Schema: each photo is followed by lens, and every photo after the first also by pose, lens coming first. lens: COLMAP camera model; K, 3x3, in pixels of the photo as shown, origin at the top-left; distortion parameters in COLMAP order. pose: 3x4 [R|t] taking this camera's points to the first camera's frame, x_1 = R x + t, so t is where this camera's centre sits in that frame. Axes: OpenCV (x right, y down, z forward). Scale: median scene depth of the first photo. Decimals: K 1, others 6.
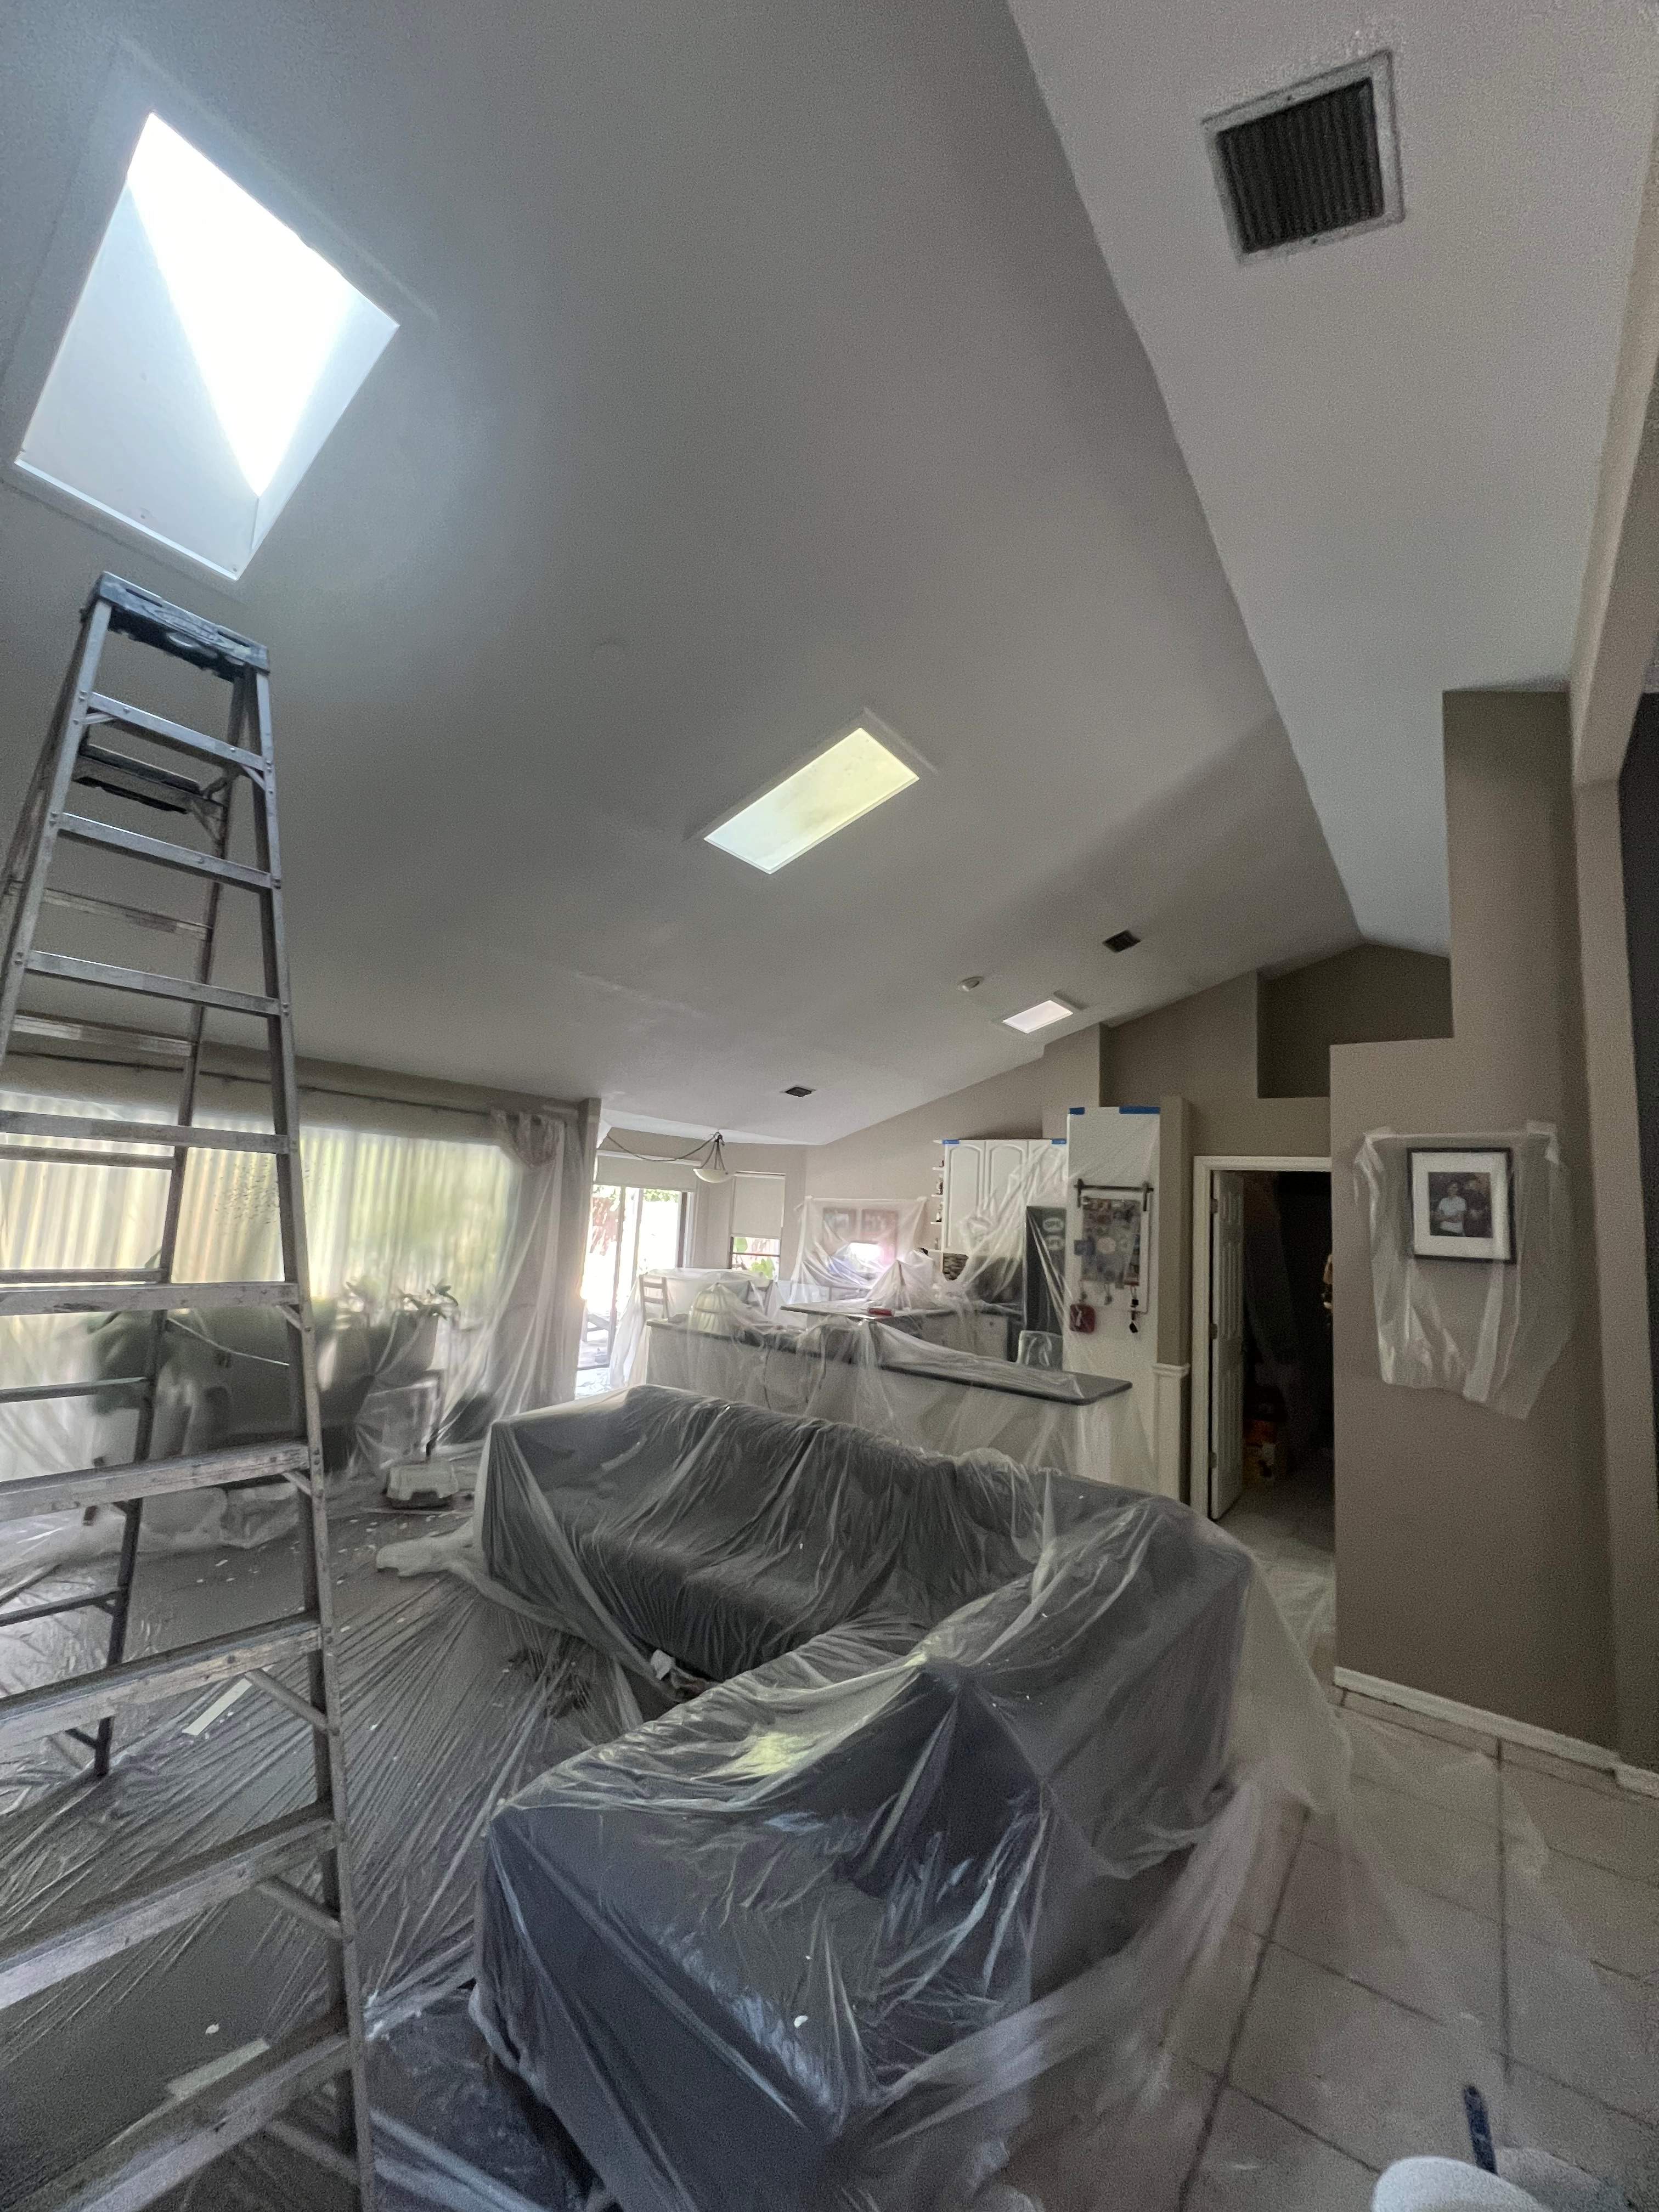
lens RADIAL K [[887.8, 0, 830.7], [0, 887.8, 1099.4], [0, 0, 1]] dist [0.000710, -0.000222]
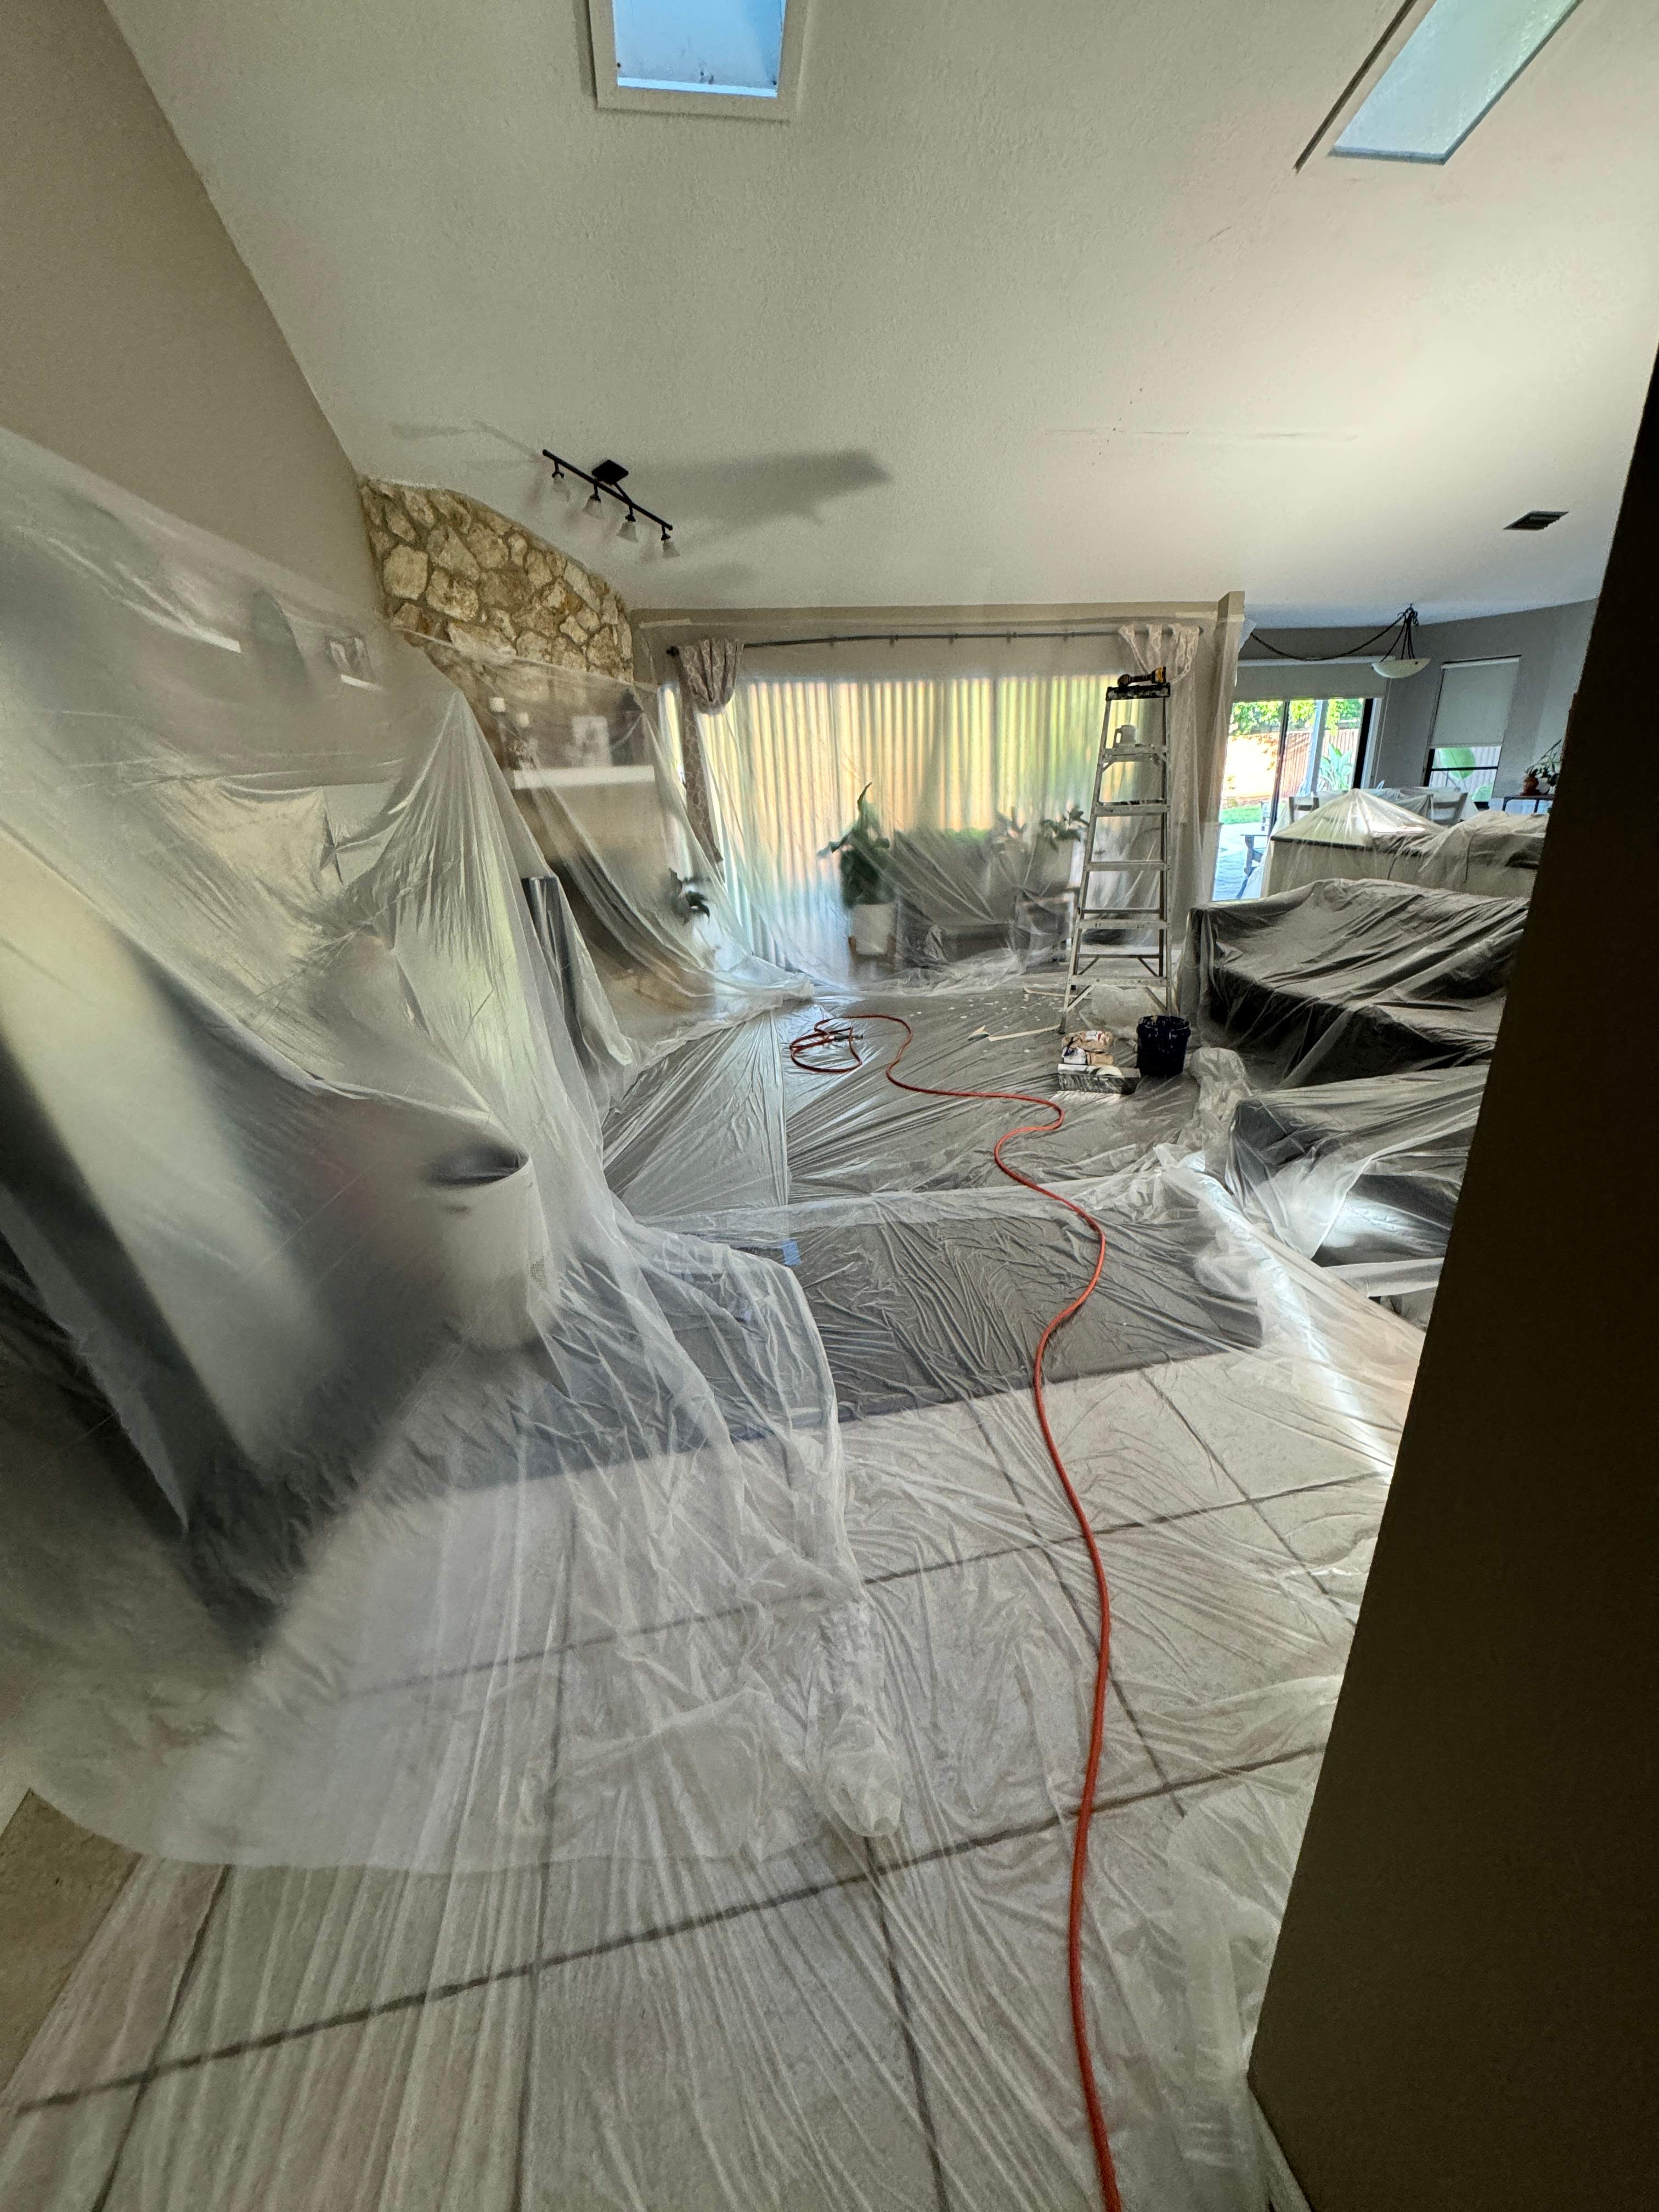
lens RADIAL K [[885.2, 0, 831.9], [0, 885.2, 1108.8], [0, 0, 1]] dist [-0.001911, 0.000229]
pose [[0.739859, 0.155755, -0.654483, 0.116829], [0.173982, 0.895441, 0.409776, 0.034740], [0.649876, -0.417045, 0.635401, -0.057528]]
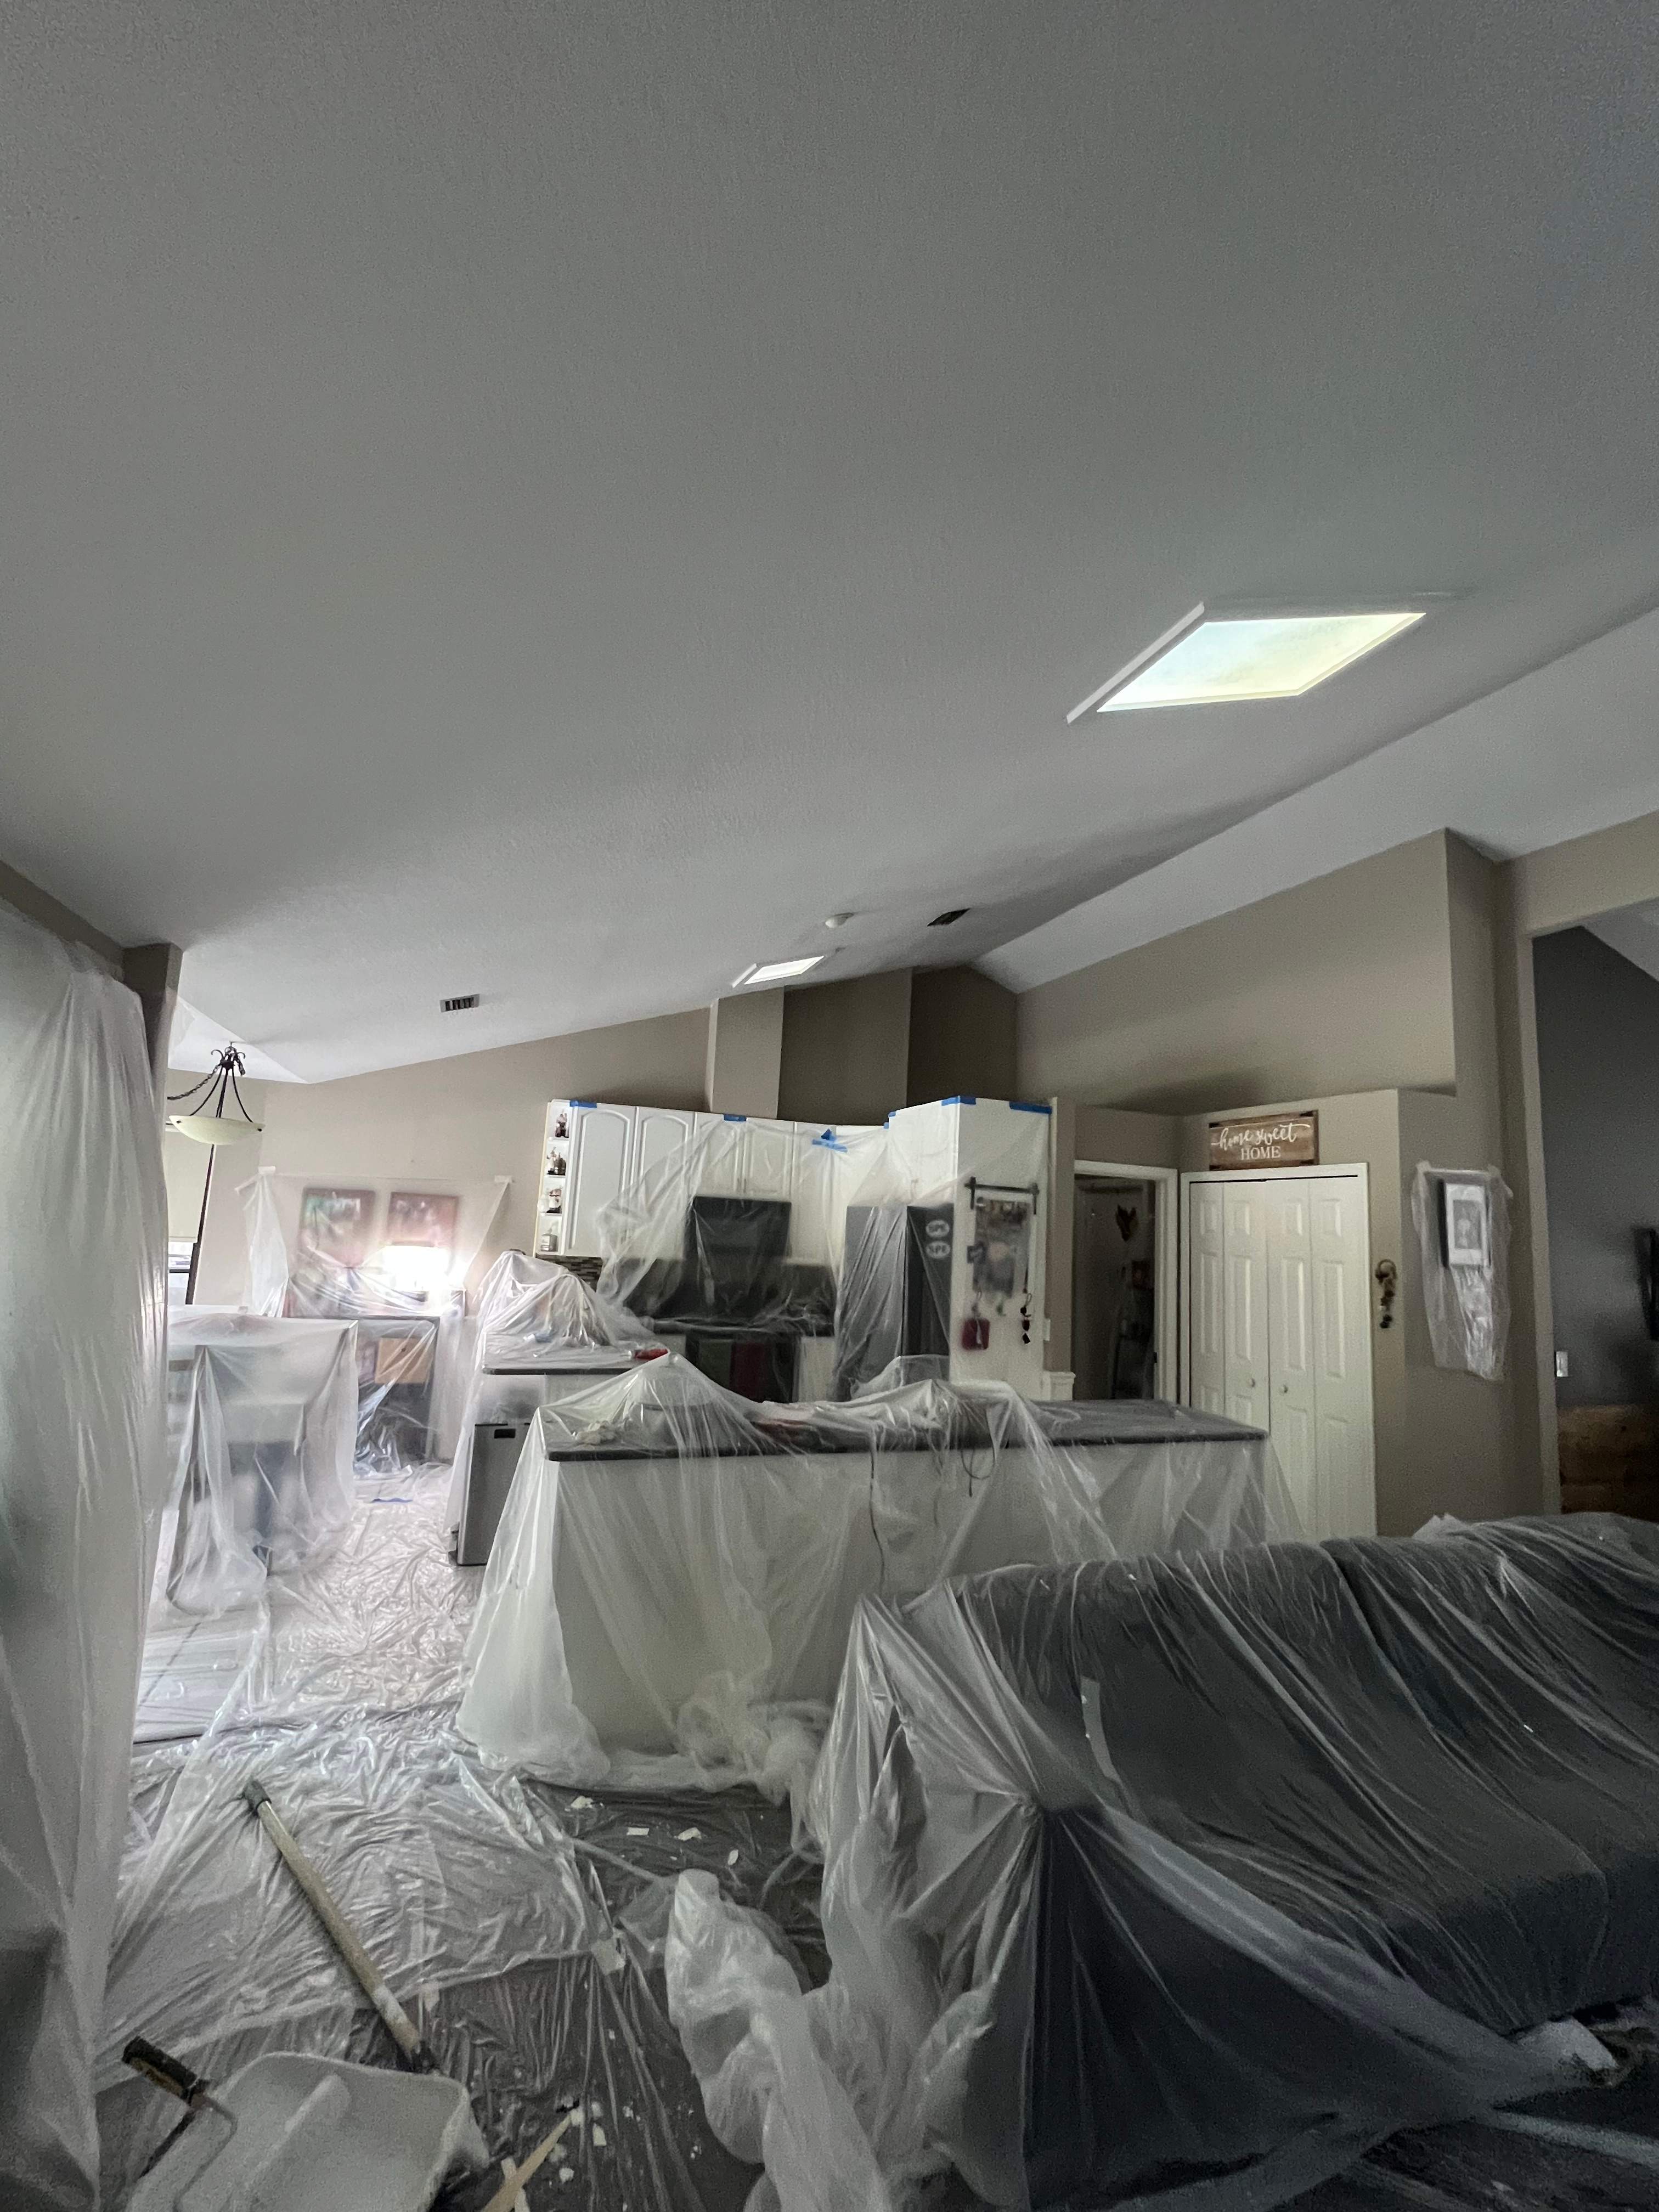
lens RADIAL K [[909.8, 0, 829.8], [0, 909.8, 1097.8], [0, 0, 1]] dist [-0.007738, 0.000014]
pose [[0.551413, 0.088577, 0.829517, -0.548582], [-0.128539, 0.991494, -0.020428, 0.046934], [-0.824270, -0.095361, 0.558108, 0.605039]]
